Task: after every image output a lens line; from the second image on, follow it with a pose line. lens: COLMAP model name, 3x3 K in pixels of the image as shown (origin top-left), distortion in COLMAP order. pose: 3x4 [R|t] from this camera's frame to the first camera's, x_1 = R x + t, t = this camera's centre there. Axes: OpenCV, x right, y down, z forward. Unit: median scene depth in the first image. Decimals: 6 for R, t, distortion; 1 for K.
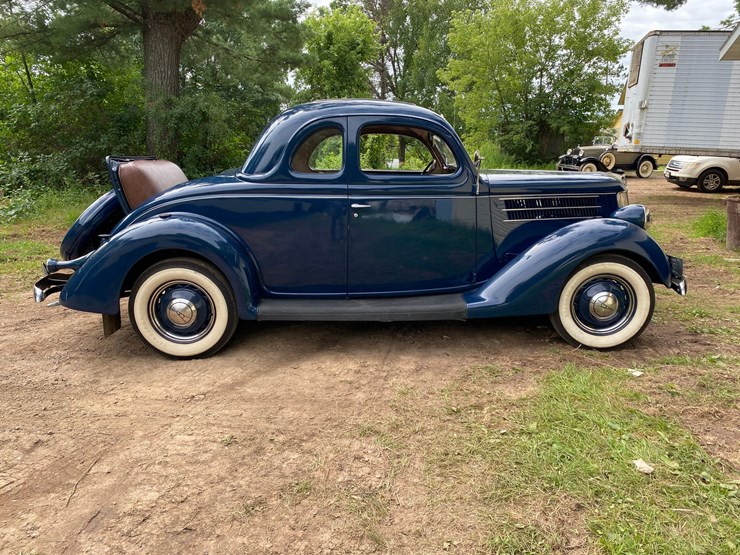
lens RADIAL K [[568.2, 0, 376.1], [0, 568.2, 276.3], [0, 0, 1]] dist [0.013977, -0.003295]
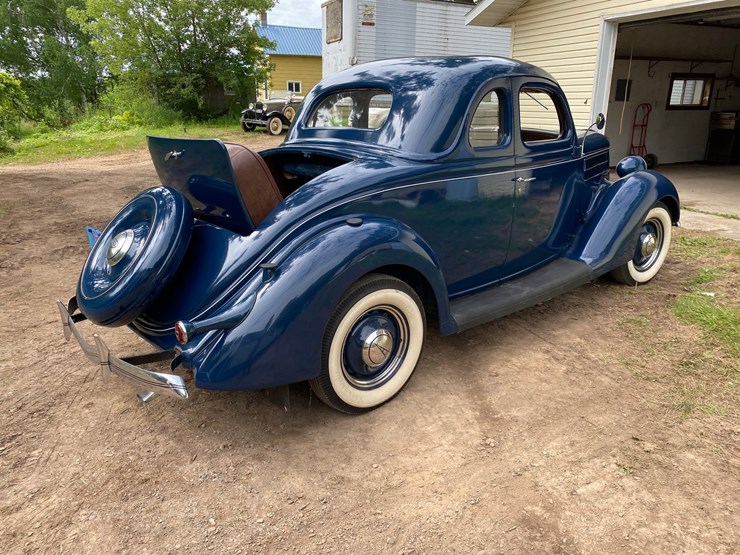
lens RADIAL K [[568.2, 0, 376.1], [0, 568.2, 276.3], [0, 0, 1]] dist [0.013977, -0.003295]
pose [[0.791266, -0.194649, 0.579663, -0.153856], [0.149461, 0.980793, 0.125326, -0.024590], [-0.592924, -0.012529, 0.805161, 0.084718]]
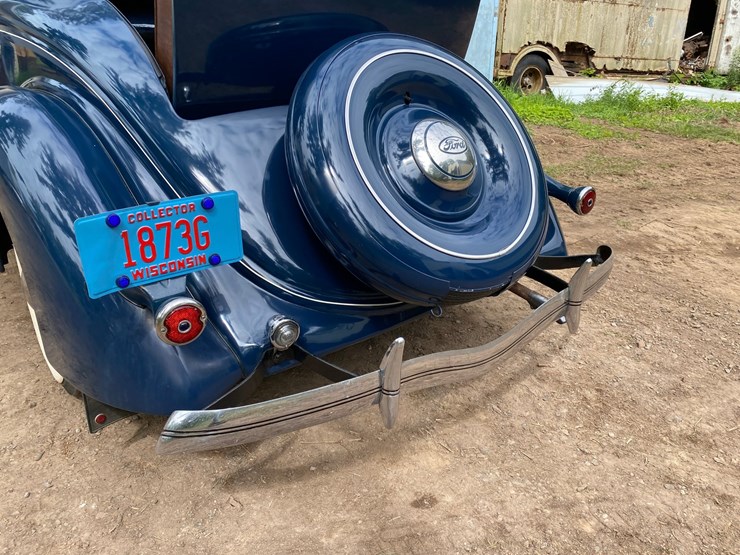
lens RADIAL K [[570.1, 0, 360.2], [0, 570.1, 281.5], [0, 0, 1]] dist [0.018699, -0.014366]
pose [[-0.576803, -0.355378, 0.735530, -0.174468], [0.147461, 0.840321, 0.521648, -0.050108], [-0.803463, 0.409350, -0.432295, 0.290557]]
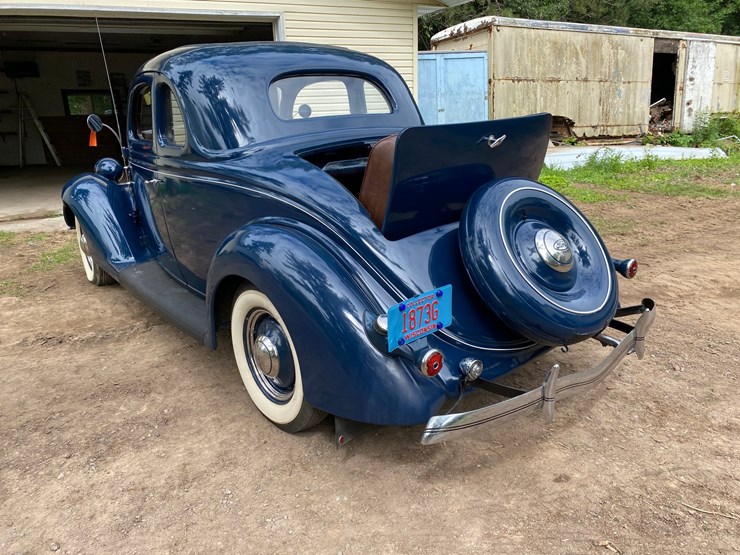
lens RADIAL K [[570.8, 0, 369.8], [0, 570.8, 279.9], [0, 0, 1]] dist [0.002384, 0.008056]
pose [[-0.619860, -0.225204, 0.751702, -0.187385], [0.197703, 0.882213, 0.427333, -0.076994], [-0.759399, 0.413501, -0.502325, 0.334930]]
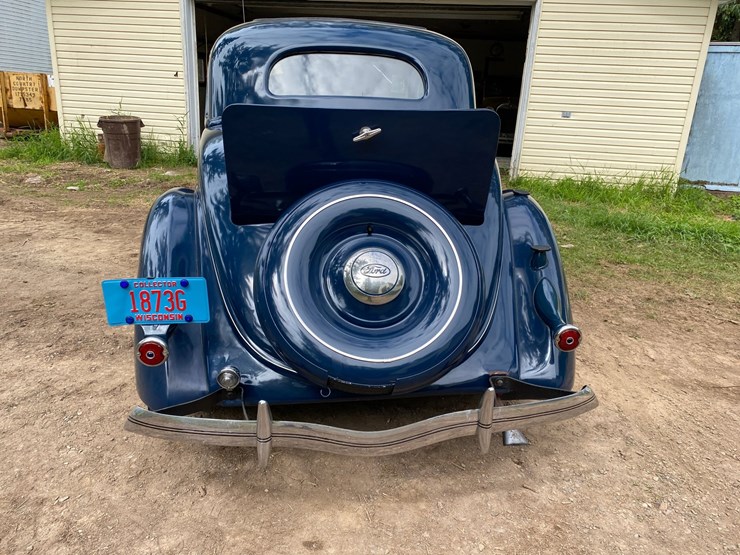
lens RADIAL K [[568.2, 0, 376.1], [0, 568.2, 276.3], [0, 0, 1]] dist [0.013977, -0.003295]
pose [[-0.071574, -0.325667, 0.942771, -0.210777], [0.177067, 0.926034, 0.333328, -0.055403], [-0.981593, 0.190791, -0.008615, 0.242458]]
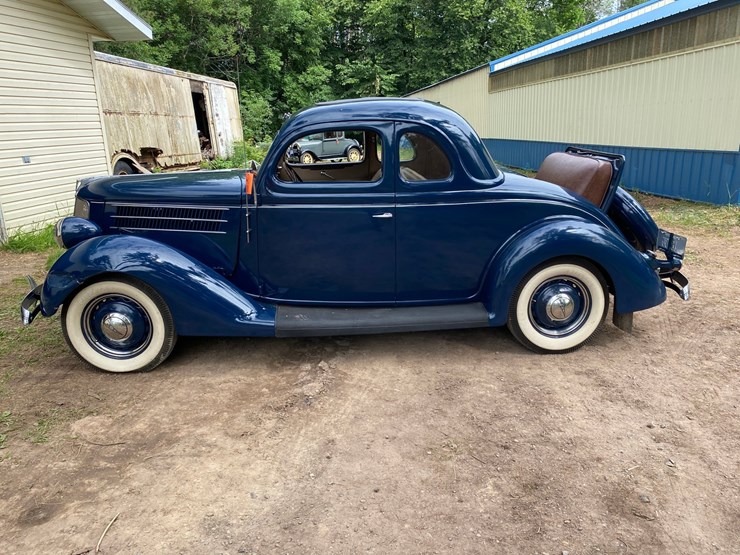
lens RADIAL K [[568.2, 0, 376.1], [0, 568.2, 276.3], [0, 0, 1]] dist [0.013977, -0.003295]
pose [[-0.997843, 0.025911, -0.060318, 0.006644], [-0.006100, 0.878238, 0.478185, -0.116621], [0.065364, 0.477522, -0.876185, 0.465865]]
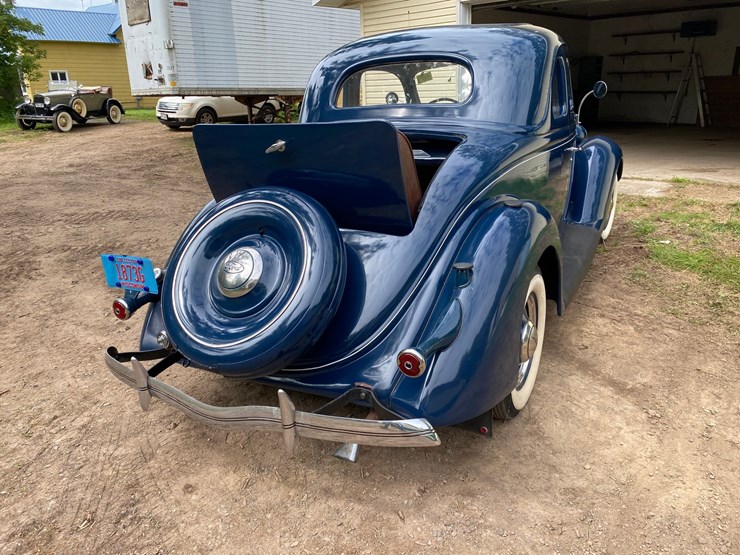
lens RADIAL K [[566.2, 0, 376.4], [0, 566.2, 267.3], [0, 0, 1]] dist [0.011353, 0.001667]
pose [[0.508617, -0.293886, 0.809283, -0.194444], [0.231515, 0.952006, 0.200213, -0.039885], [-0.829282, 0.085529, 0.552246, 0.159038]]
